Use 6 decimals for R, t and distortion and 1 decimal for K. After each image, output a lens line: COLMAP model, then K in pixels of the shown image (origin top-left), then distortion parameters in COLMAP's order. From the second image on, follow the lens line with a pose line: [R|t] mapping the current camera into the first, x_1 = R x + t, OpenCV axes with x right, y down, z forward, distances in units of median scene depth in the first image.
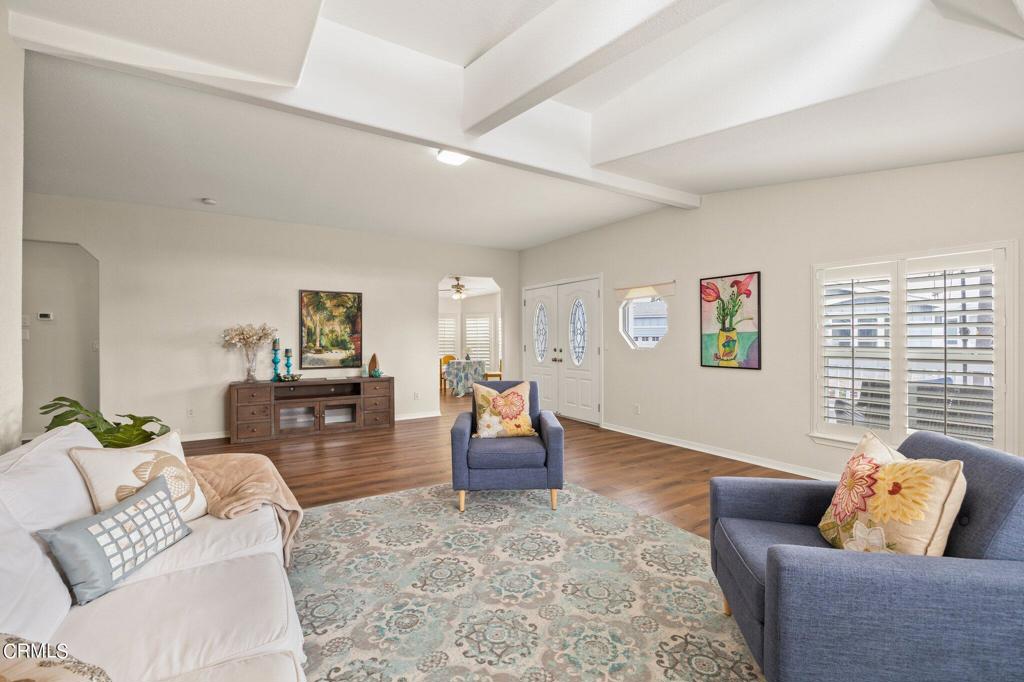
lens RADIAL K [[441.8, 0, 511.6], [0, 441.8, 339.1], [0, 0, 1]] dist [-0.016962, -0.000041]
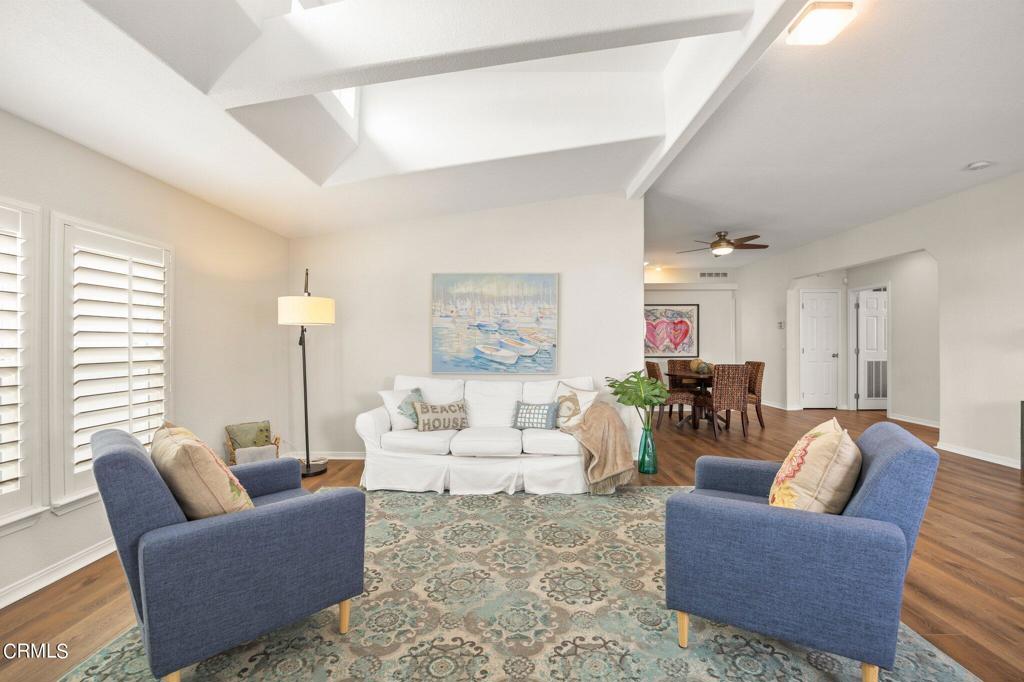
lens RADIAL K [[438.9, 0, 514.7], [0, 438.9, 344.6], [0, 0, 1]] dist [-0.015759, -0.000267]
pose [[-0.538224, 0.006352, -0.842778, 0.584286], [0.006096, 0.999975, 0.003643, 0.005647], [0.842780, -0.003177, -0.538250, 0.980819]]
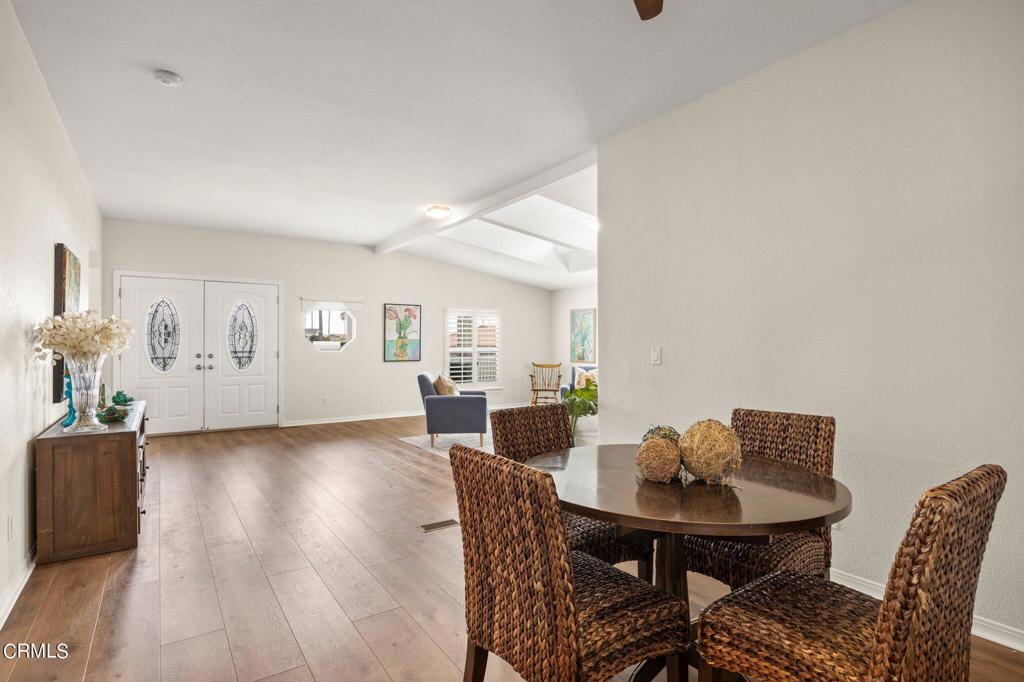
lens RADIAL K [[522.2, 0, 516.3], [0, 522.2, 342.0], [0, 0, 1]] dist [-0.004908, -0.001957]
pose [[-0.029884, 0.002634, 0.999550, -1.816824], [-0.001786, 0.999995, -0.002689, -0.001598], [-0.999552, -0.001866, -0.029879, 0.807094]]
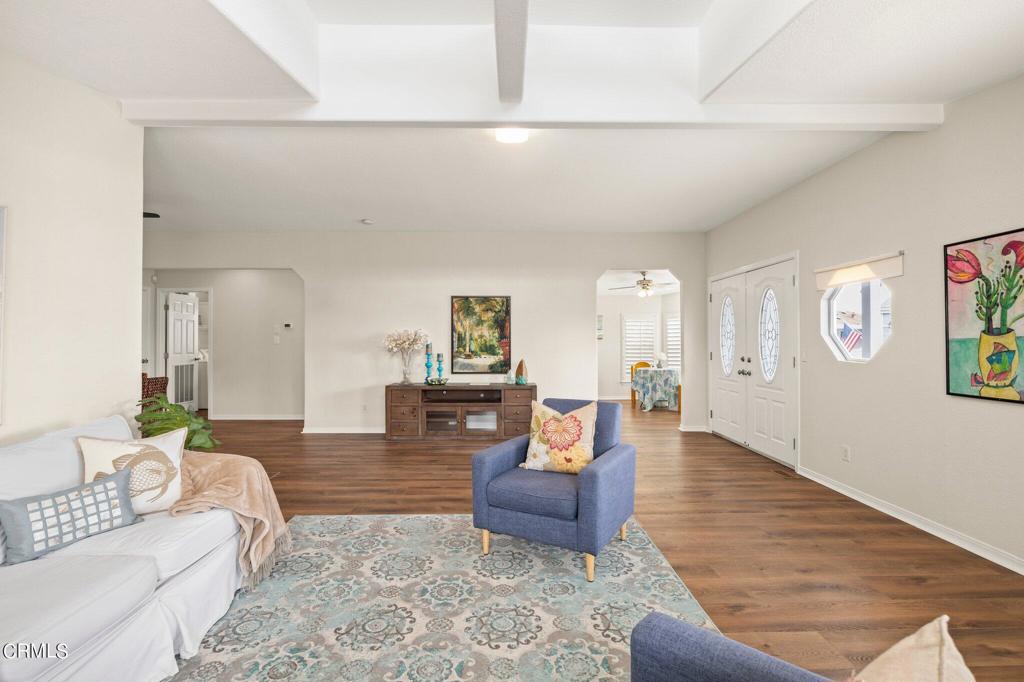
lens RADIAL K [[469.2, 0, 509.9], [0, 469.2, 338.6], [0, 0, 1]] dist [-0.014215, 0.000138]
pose [[0.853052, -0.002267, -0.521821, 0.342148], [-0.000699, 0.999985, -0.005487, -0.011609], [0.521825, 0.005045, 0.853038, 0.230834]]
